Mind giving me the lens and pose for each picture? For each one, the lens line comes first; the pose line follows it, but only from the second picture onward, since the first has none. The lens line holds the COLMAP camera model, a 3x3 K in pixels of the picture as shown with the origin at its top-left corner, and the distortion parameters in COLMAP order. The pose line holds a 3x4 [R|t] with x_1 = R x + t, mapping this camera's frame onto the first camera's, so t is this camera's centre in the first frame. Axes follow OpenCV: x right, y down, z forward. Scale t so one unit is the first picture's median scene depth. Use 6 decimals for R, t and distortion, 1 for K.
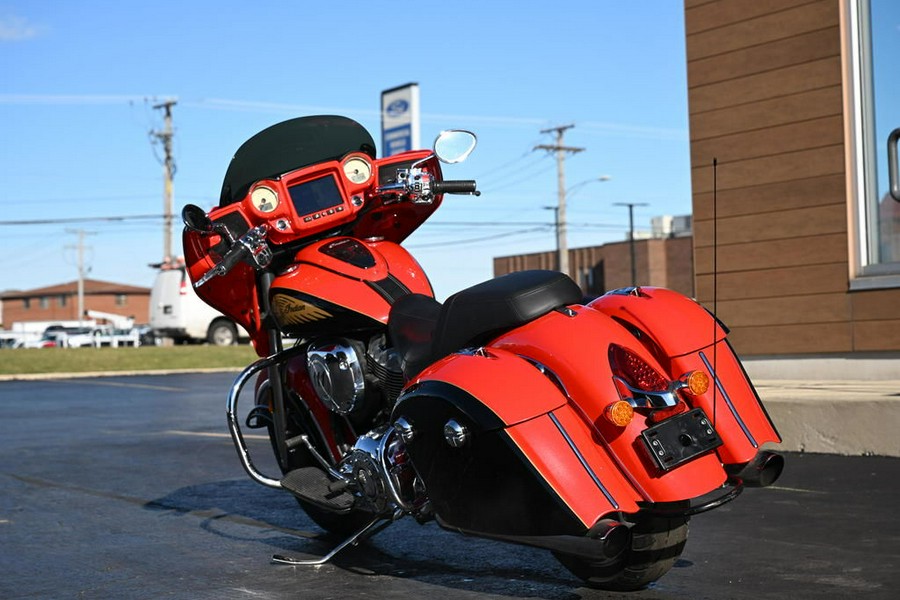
lens RADIAL K [[1772.7, 0, 450.0], [0, 1772.7, 300.0], [0, 0, 1]] dist [-0.005255, 0.175670]
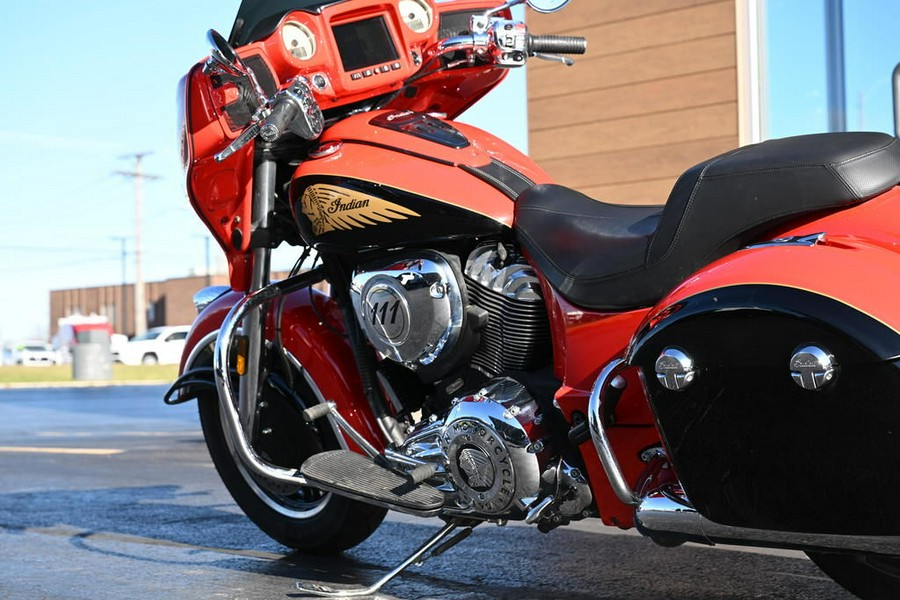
lens RADIAL K [[1772.7, 0, 450.0], [0, 1772.7, 300.0], [0, 0, 1]] dist [-0.005255, 0.175670]
pose [[0.967062, 0.025937, 0.253215, -0.217927], [-0.019953, 0.999458, -0.026171, 0.056666], [-0.253757, 0.020256, 0.967056, 0.355497]]
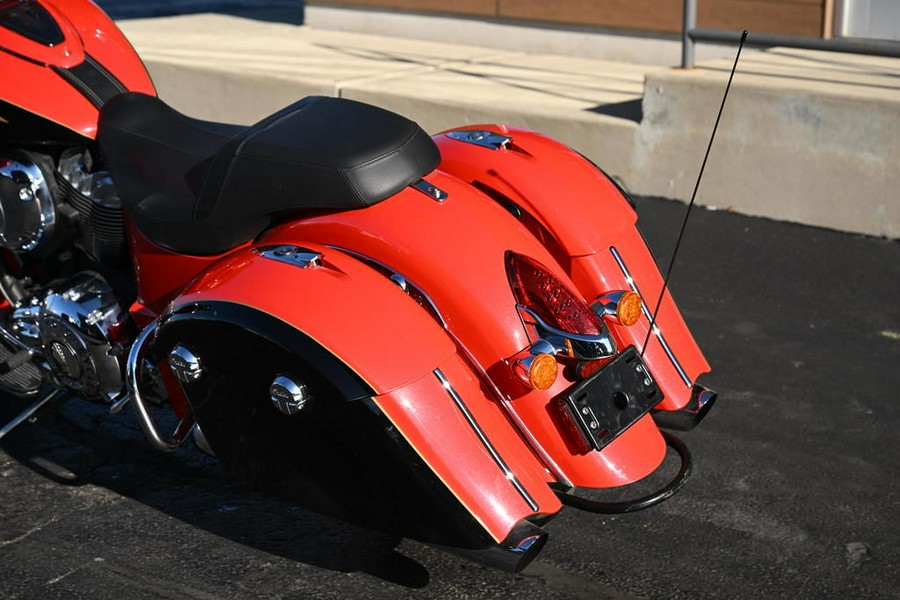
lens RADIAL K [[1772.7, 0, 450.0], [0, 1772.7, 300.0], [0, 0, 1]] dist [-0.005255, 0.175670]
pose [[0.950220, -0.035031, 0.309604, -0.116031], [-0.050538, 0.963173, 0.264091, -0.111100], [-0.307453, -0.266591, 0.913456, 0.305591]]
